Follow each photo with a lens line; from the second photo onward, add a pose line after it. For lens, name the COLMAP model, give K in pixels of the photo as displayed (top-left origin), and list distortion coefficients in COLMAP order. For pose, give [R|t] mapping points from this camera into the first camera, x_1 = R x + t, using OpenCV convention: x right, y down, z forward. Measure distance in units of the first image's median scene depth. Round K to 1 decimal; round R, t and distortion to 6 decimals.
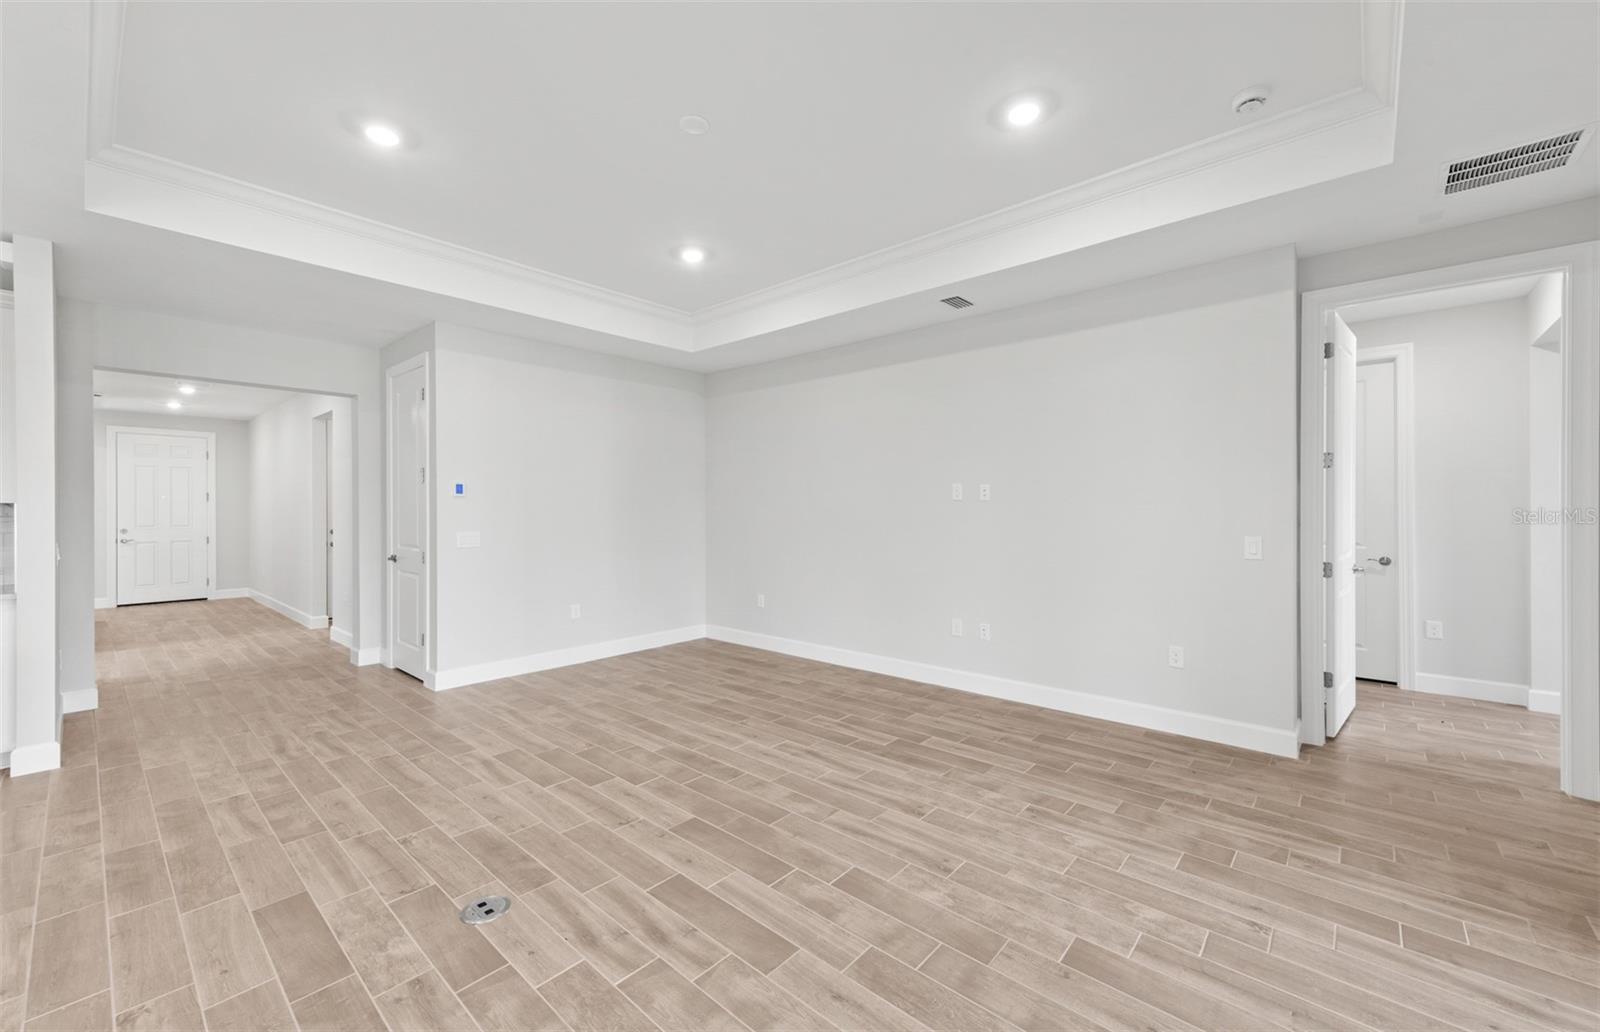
lens RADIAL K [[625.6, 0, 818.3], [0, 625.6, 498.3], [0, 0, 1]] dist [0.007785, 0.000179]
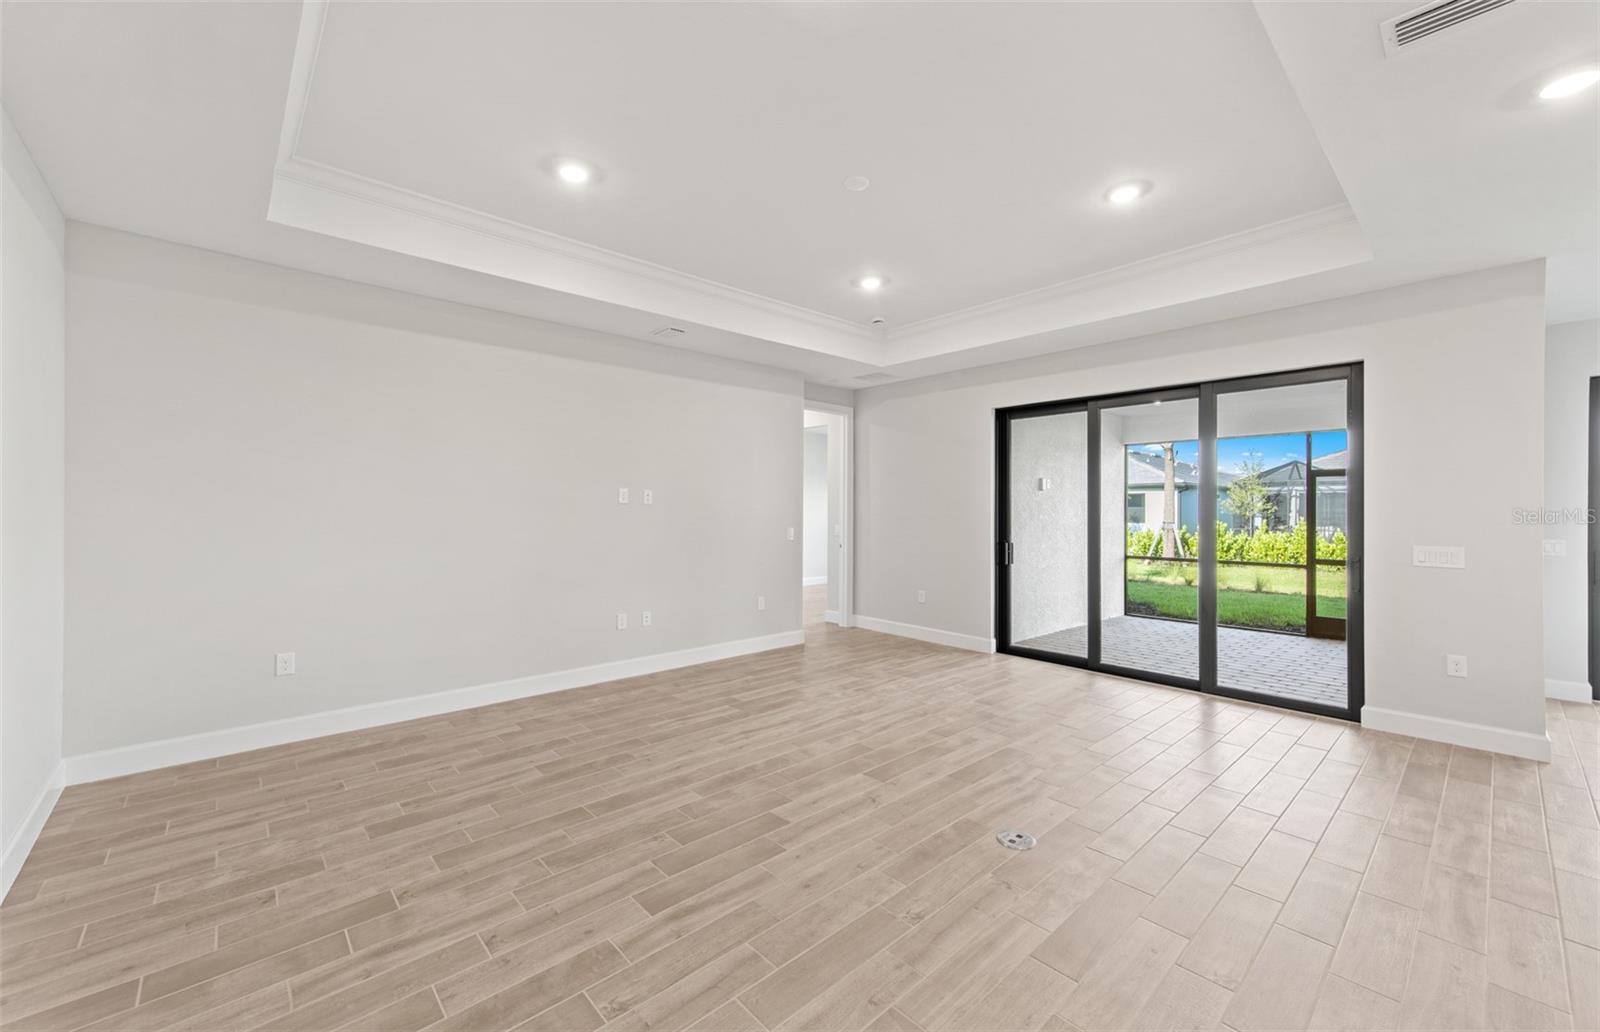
lens RADIAL K [[625.6, 0, 779.7], [0, 625.6, 493.0], [0, 0, 1]] dist [0.007785, 0.000179]
pose [[0.138559, 0.030002, 0.989900, -1.100108], [-0.018930, 0.999439, -0.027641, 0.011394], [-0.990173, -0.014908, 0.139049, 0.780137]]
